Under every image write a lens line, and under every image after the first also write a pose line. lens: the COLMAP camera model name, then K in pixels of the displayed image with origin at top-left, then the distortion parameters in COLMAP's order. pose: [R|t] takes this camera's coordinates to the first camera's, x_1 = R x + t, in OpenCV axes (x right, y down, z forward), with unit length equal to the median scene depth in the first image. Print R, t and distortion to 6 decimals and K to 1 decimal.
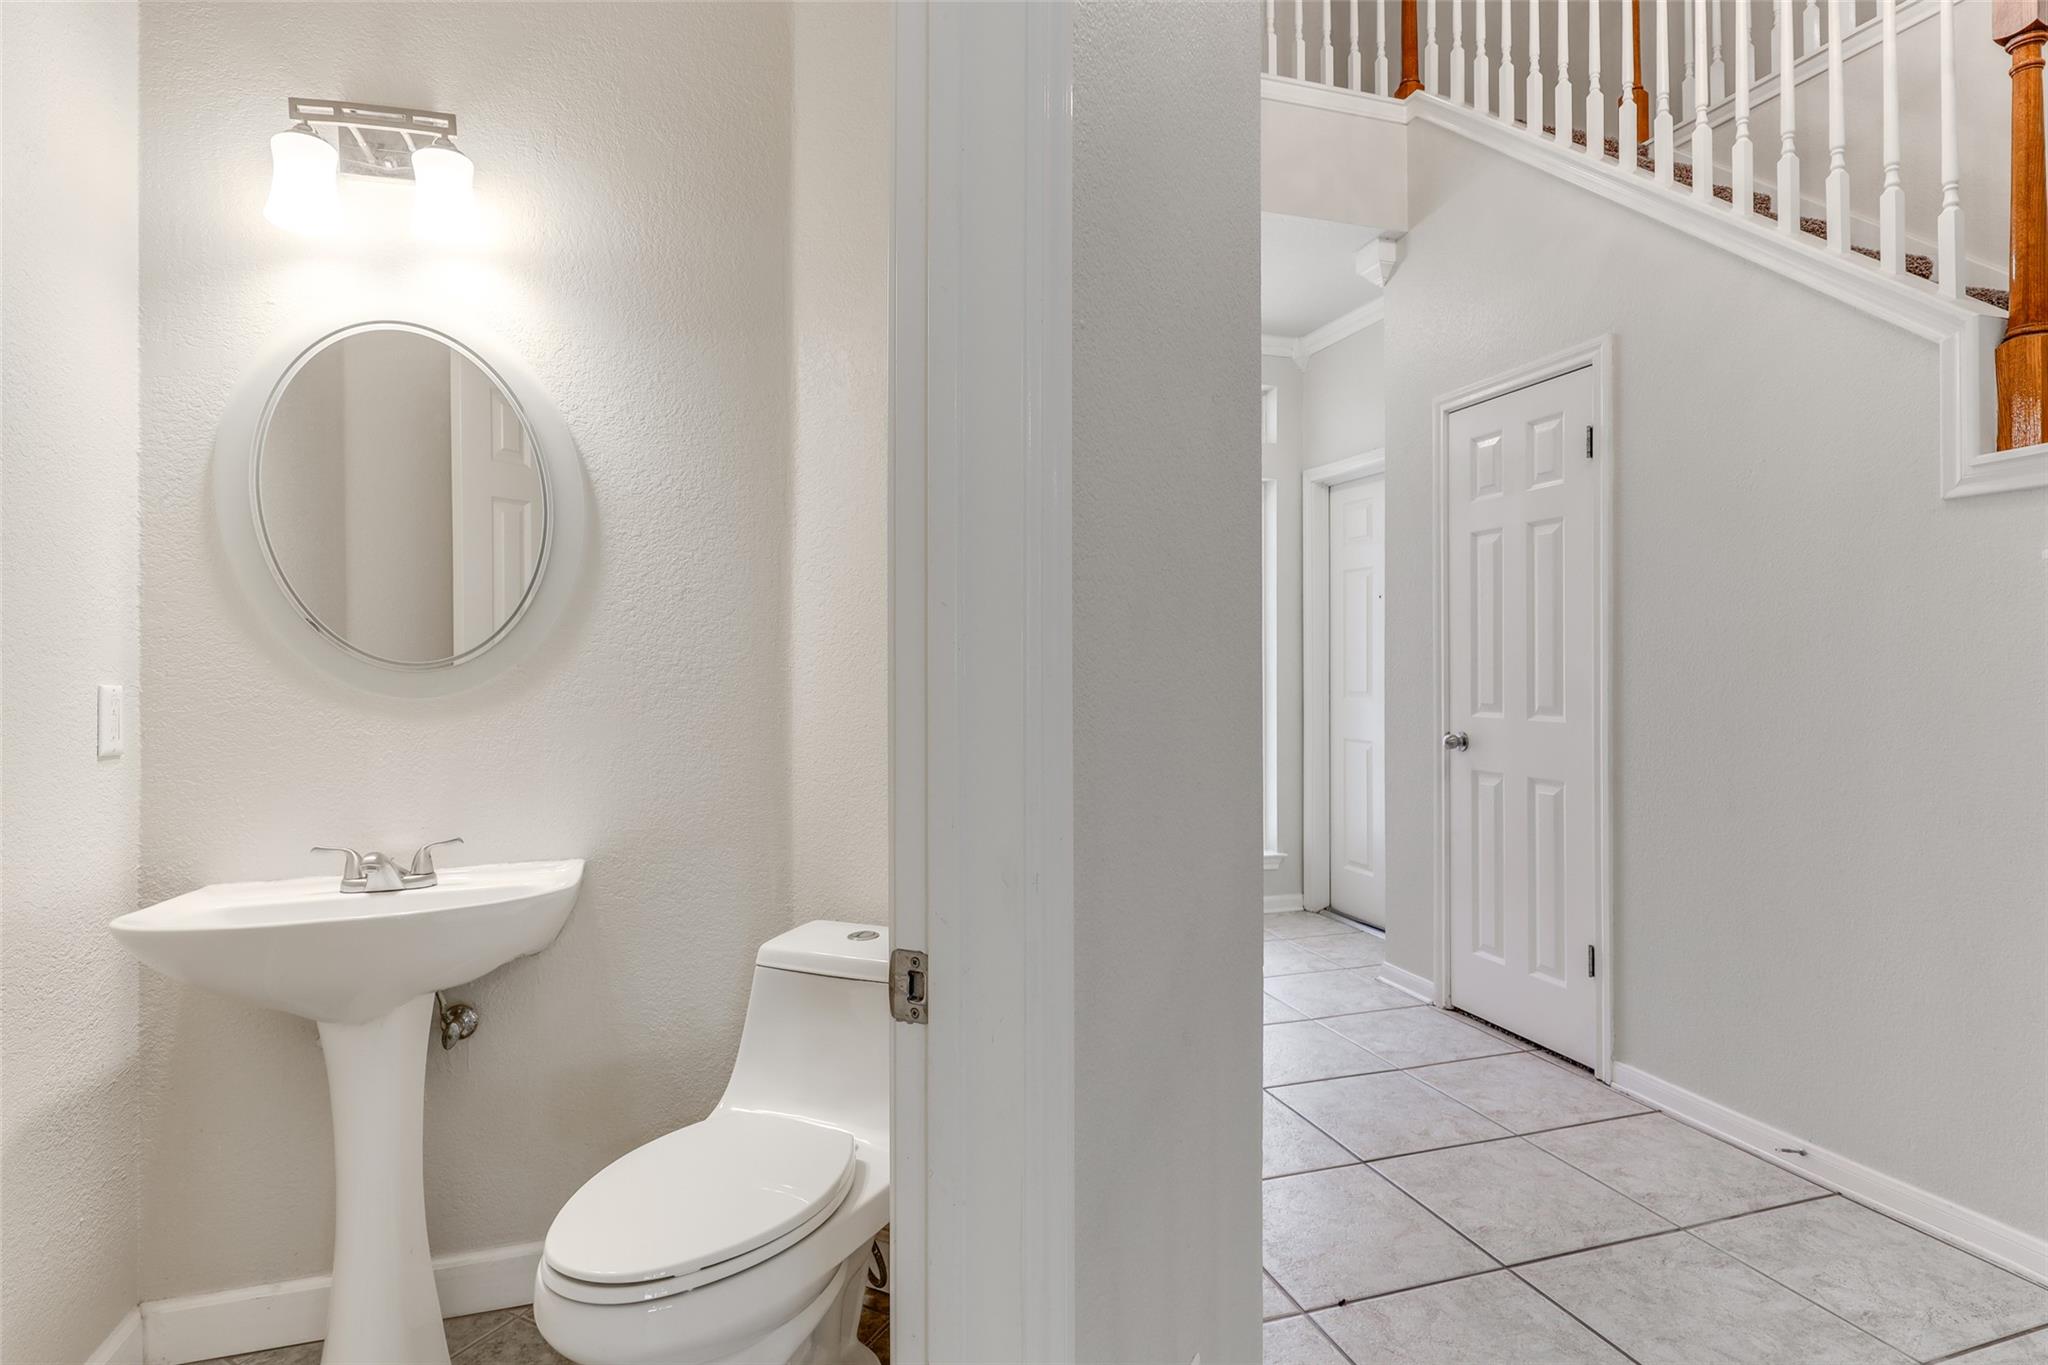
lens RADIAL K [[1049.7, 0, 1025.7], [0, 1049.7, 668.1], [0, 0, 1]] dist [-0.006845, 0.000227]
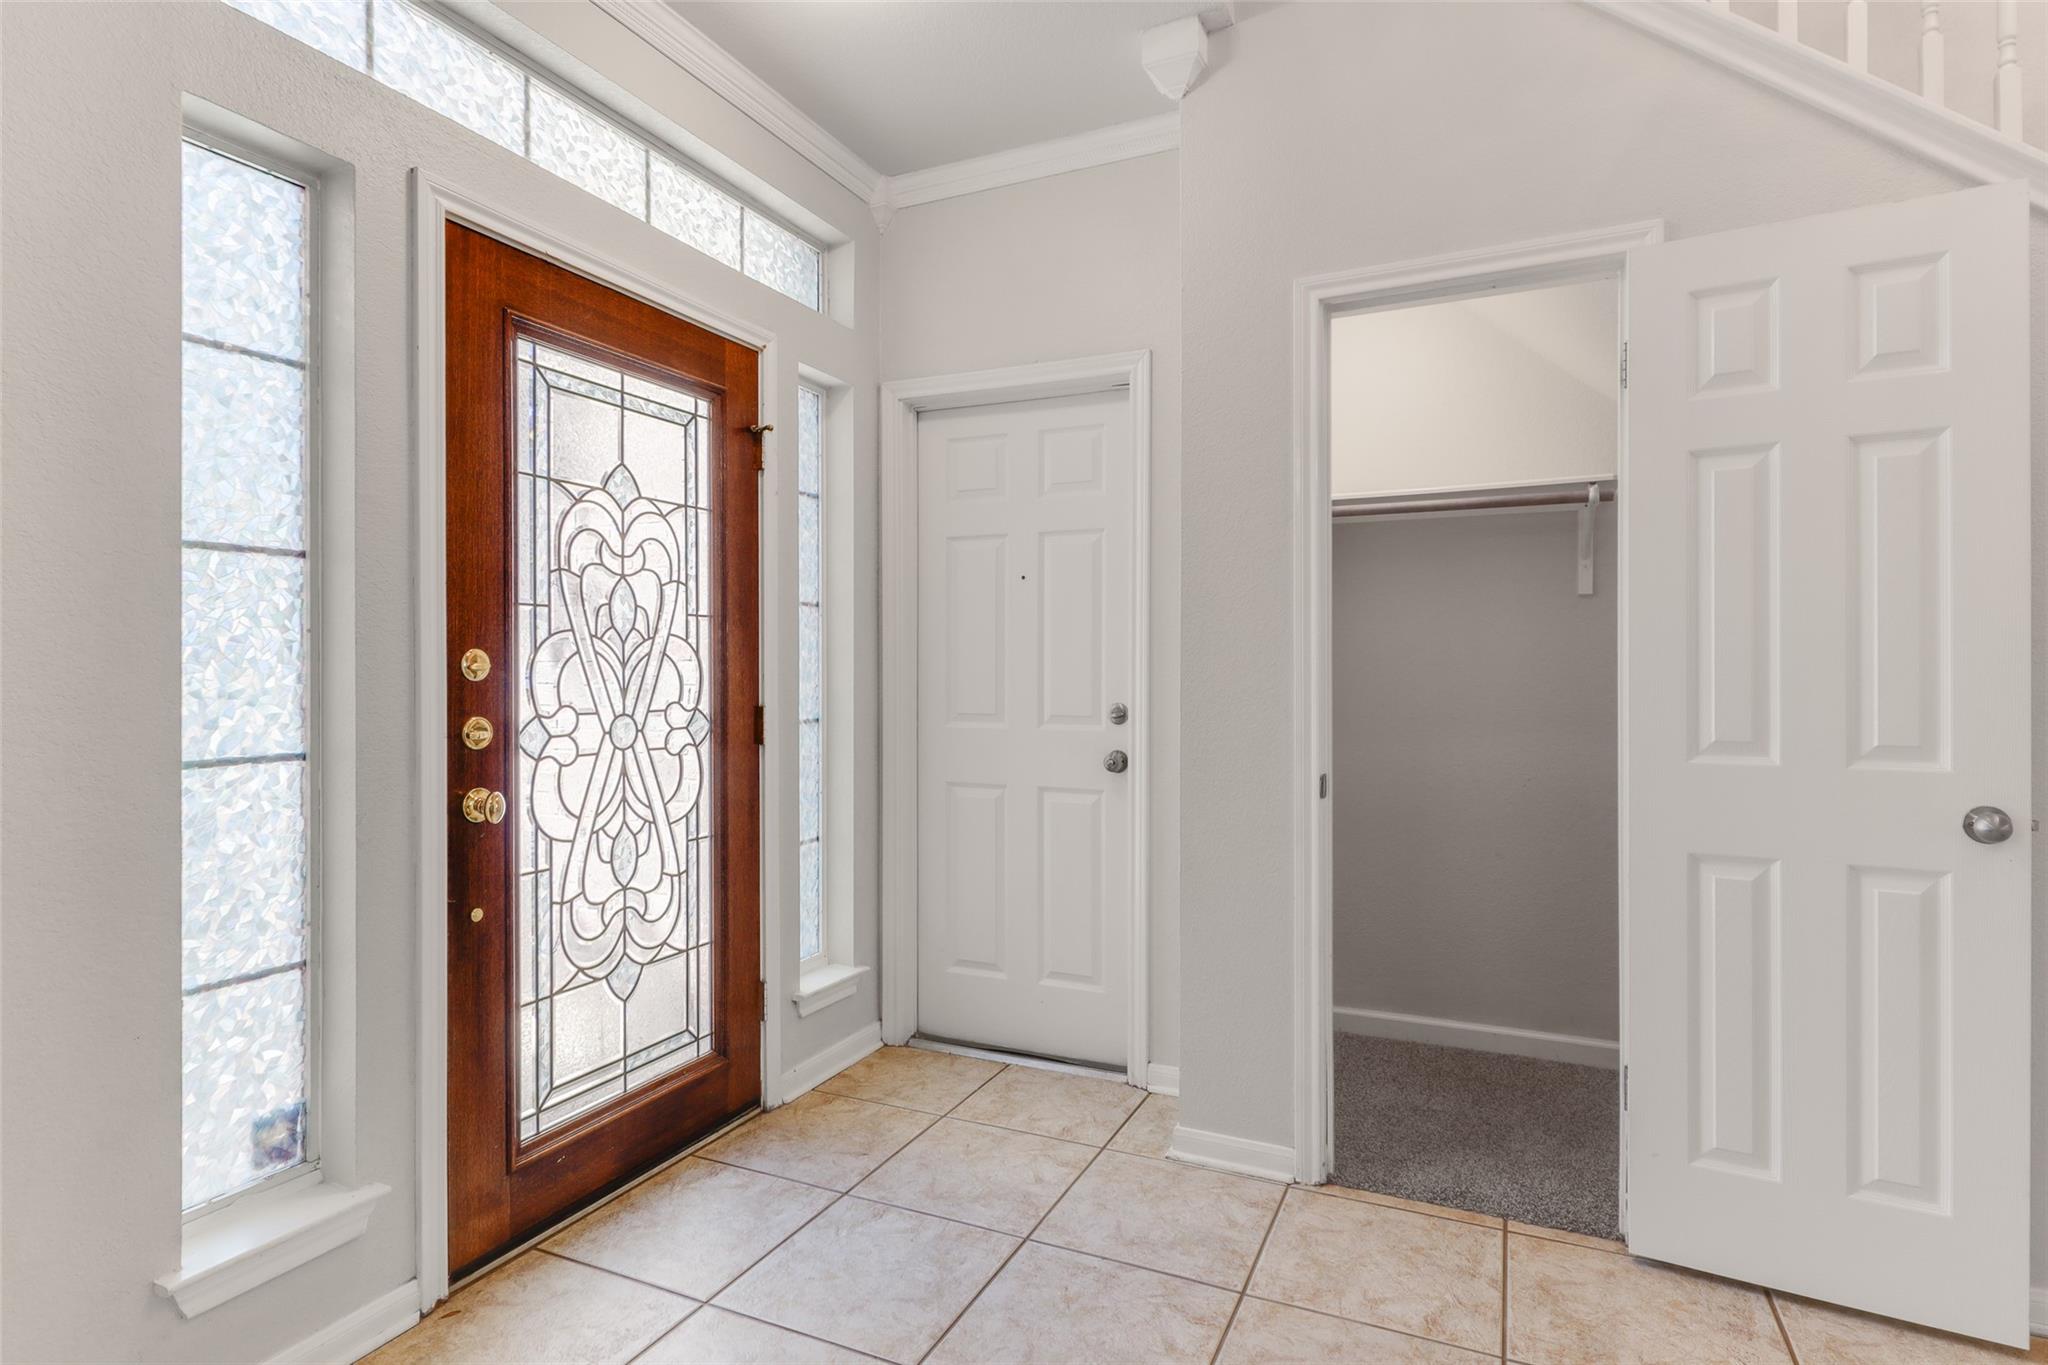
lens RADIAL K [[1049.7, 0, 1023.9], [0, 1049.7, 669.2], [0, 0, 1]] dist [-0.006845, 0.000227]
pose [[0.677844, 0.000847, 0.735205, -0.176881], [0.002409, 0.999991, -0.003373, -0.004274], [-0.735201, 0.004058, 0.677837, 0.538836]]
